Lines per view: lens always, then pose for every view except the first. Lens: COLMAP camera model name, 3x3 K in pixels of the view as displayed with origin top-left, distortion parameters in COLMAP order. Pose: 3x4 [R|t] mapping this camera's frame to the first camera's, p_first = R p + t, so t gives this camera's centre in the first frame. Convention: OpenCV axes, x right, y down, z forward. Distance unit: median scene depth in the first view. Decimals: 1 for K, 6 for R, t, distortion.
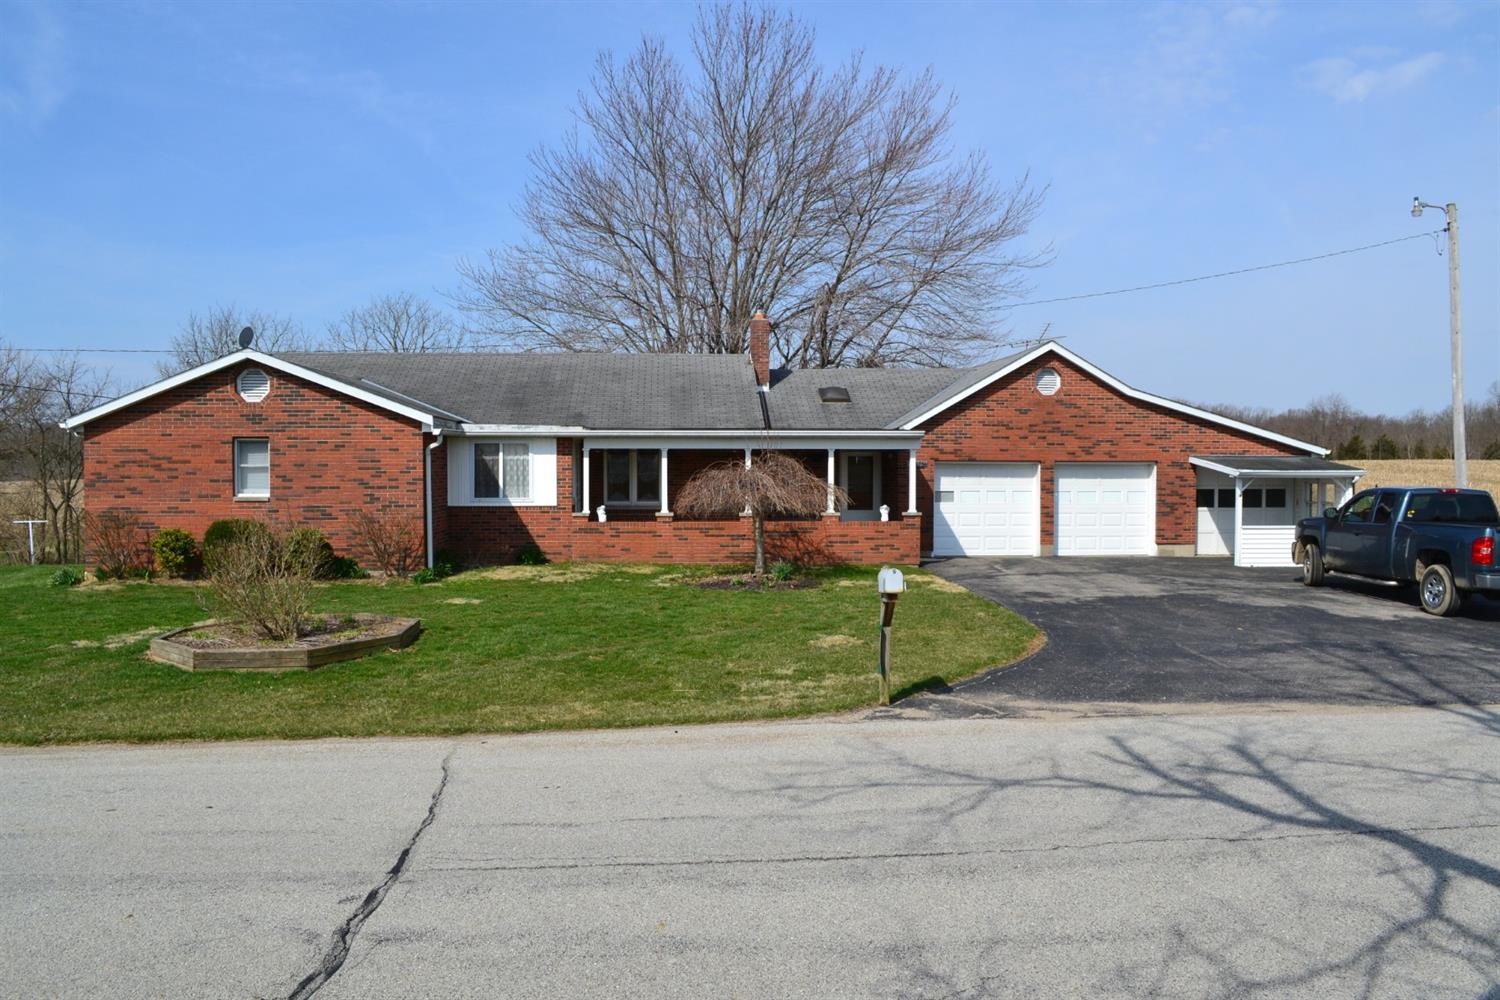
lens RADIAL K [[1204.3, 0, 750.0], [0, 1204.3, 500.0], [0, 0, 1]] dist [-0.066463, -0.006995]
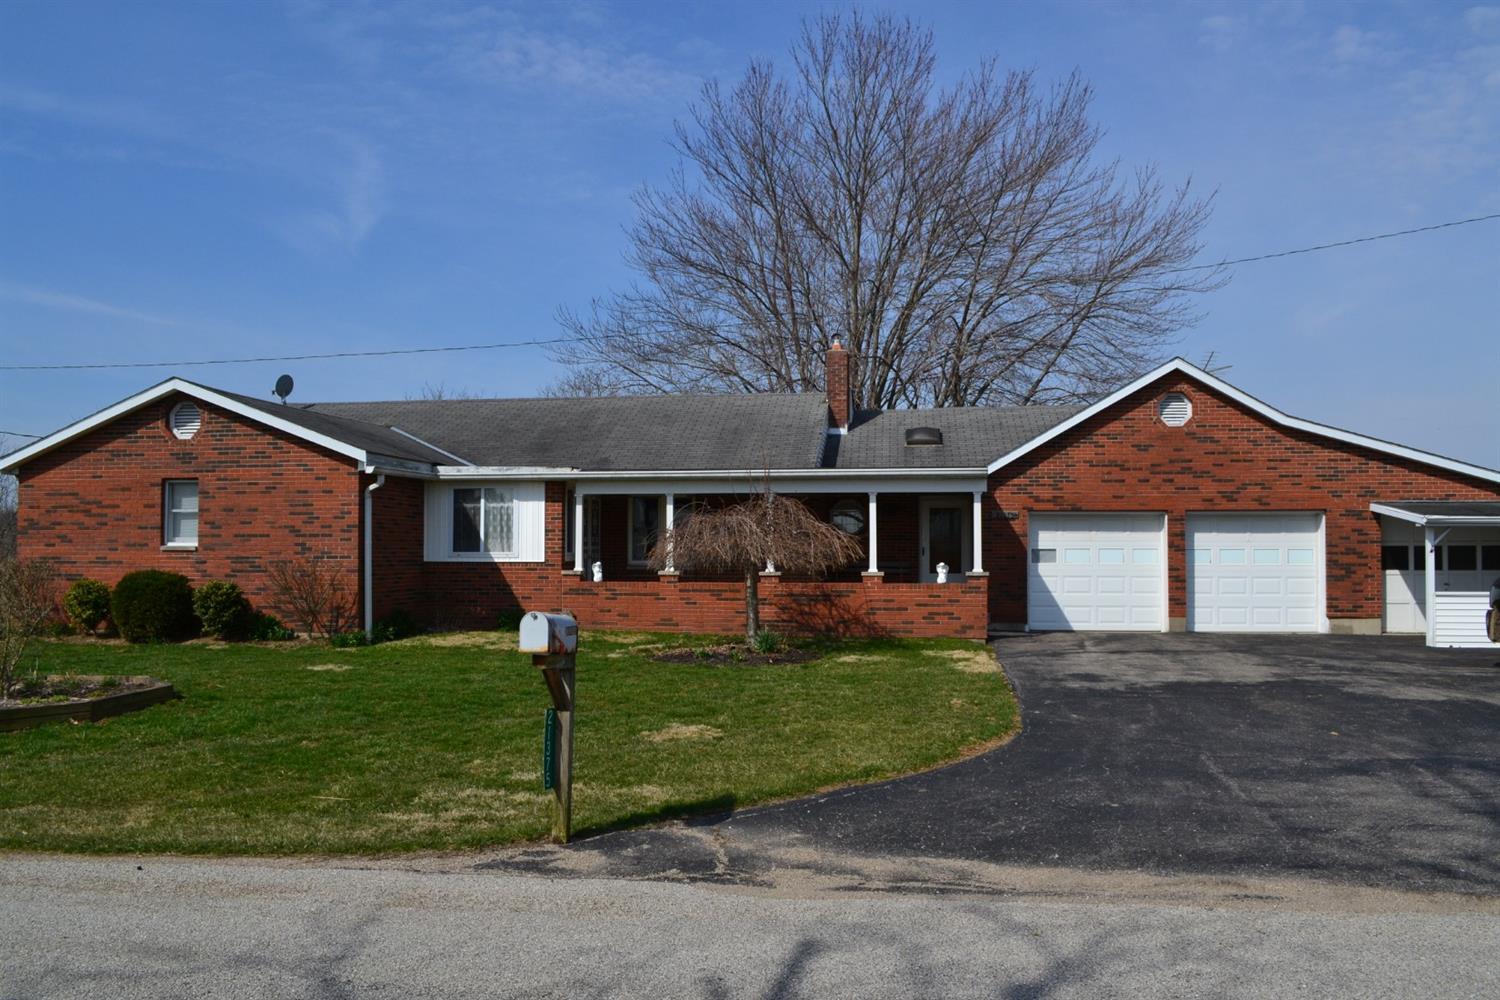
lens RADIAL K [[1204.3, 0, 750.0], [0, 1204.3, 500.0], [0, 0, 1]] dist [-0.066463, -0.006995]
pose [[0.977008, -0.008745, -0.213024, 0.160058], [-0.006273, 0.997547, -0.069723, 0.019287], [0.213111, 0.069457, 0.974556, 0.200774]]
